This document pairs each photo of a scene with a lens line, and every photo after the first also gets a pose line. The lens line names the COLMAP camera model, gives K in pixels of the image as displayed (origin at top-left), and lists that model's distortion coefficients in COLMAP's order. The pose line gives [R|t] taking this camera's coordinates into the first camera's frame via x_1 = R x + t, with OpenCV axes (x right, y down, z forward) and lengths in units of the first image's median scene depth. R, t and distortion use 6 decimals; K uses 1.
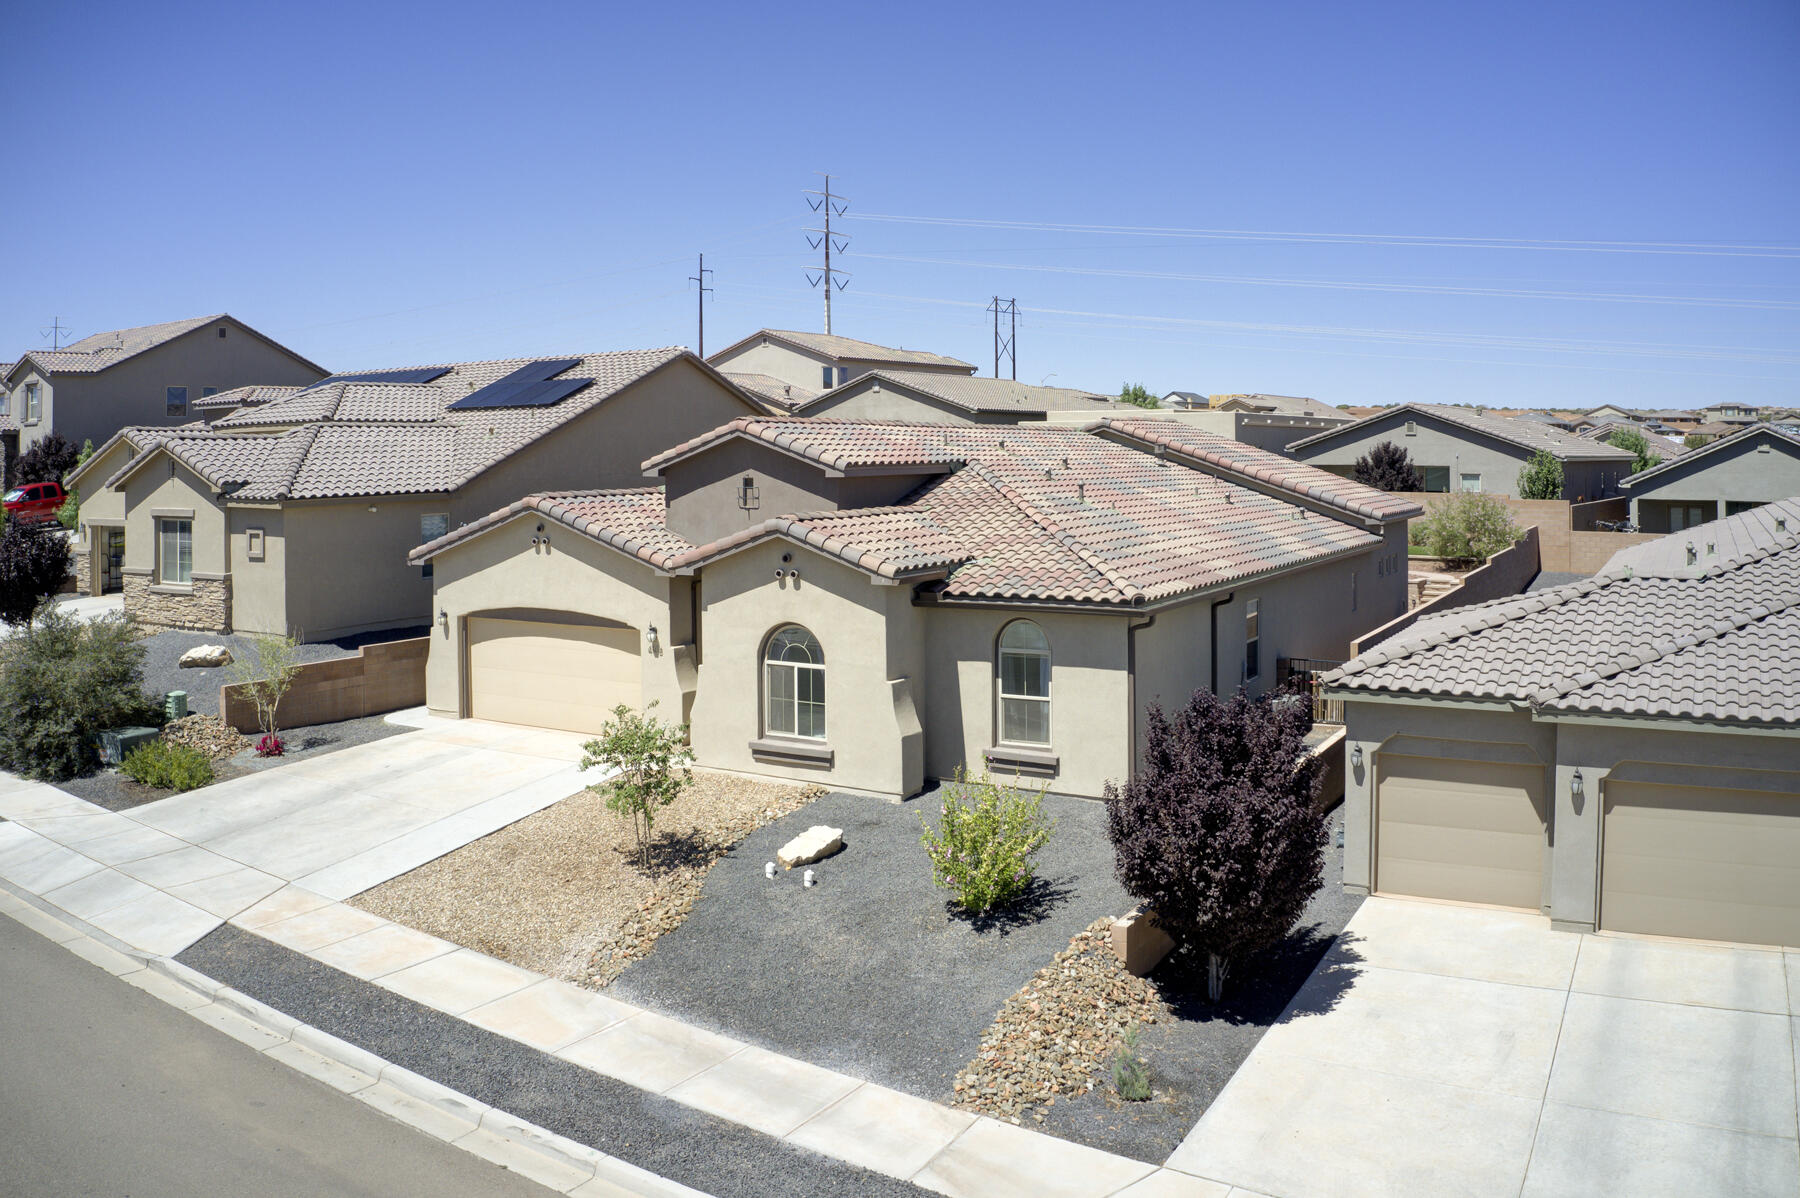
lens RADIAL K [[1465.9, 0, 900.0], [0, 1465.9, 564.3], [0, 0, 1]] dist [-0.141425, -0.080166]
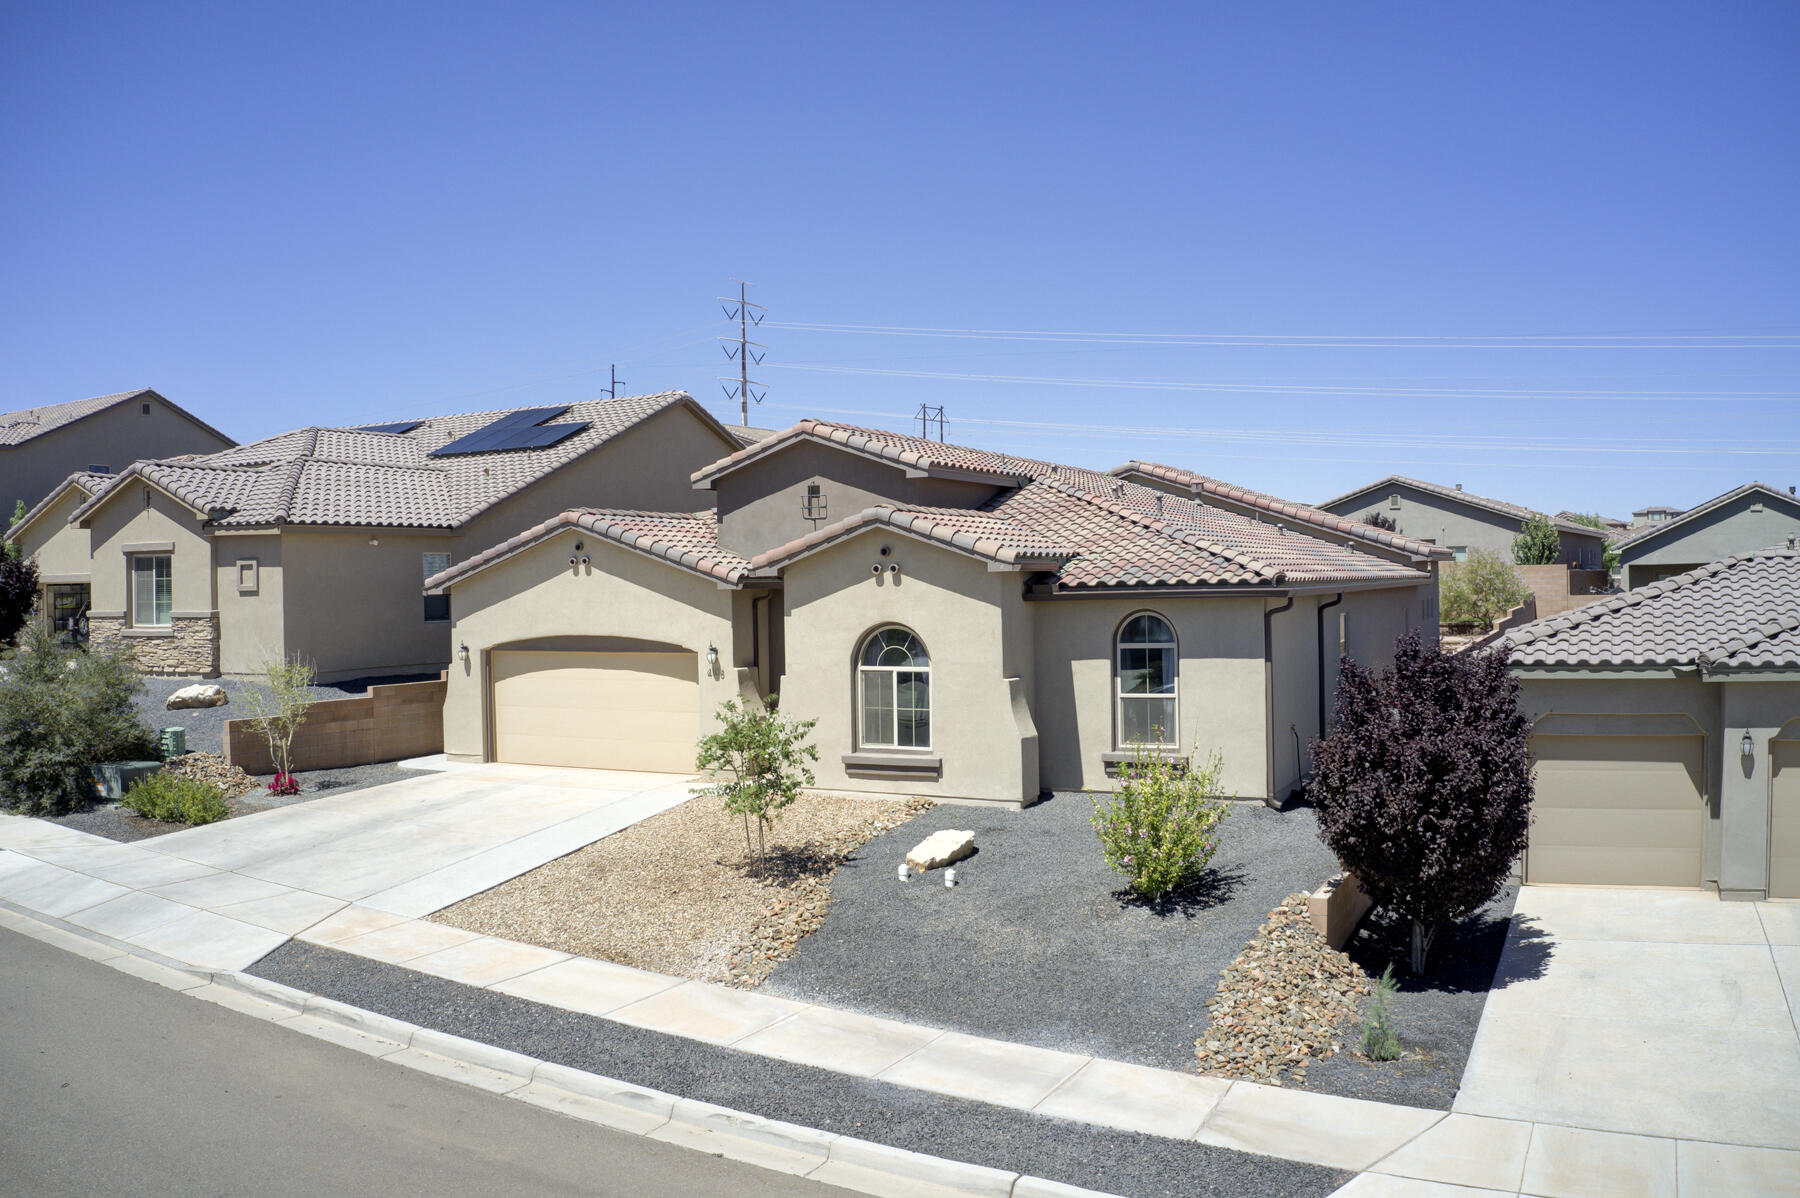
lens RADIAL K [[1524.9, 0, 900.0], [0, 1524.9, 599.0], [0, 0, 1]] dist [-0.200446, -0.001617]
pose [[0.997491, -0.008896, 0.070237, -0.139060], [0.013645, 0.997631, -0.067427, 0.092735], [-0.069471, 0.068216, 0.995249, 0.046691]]
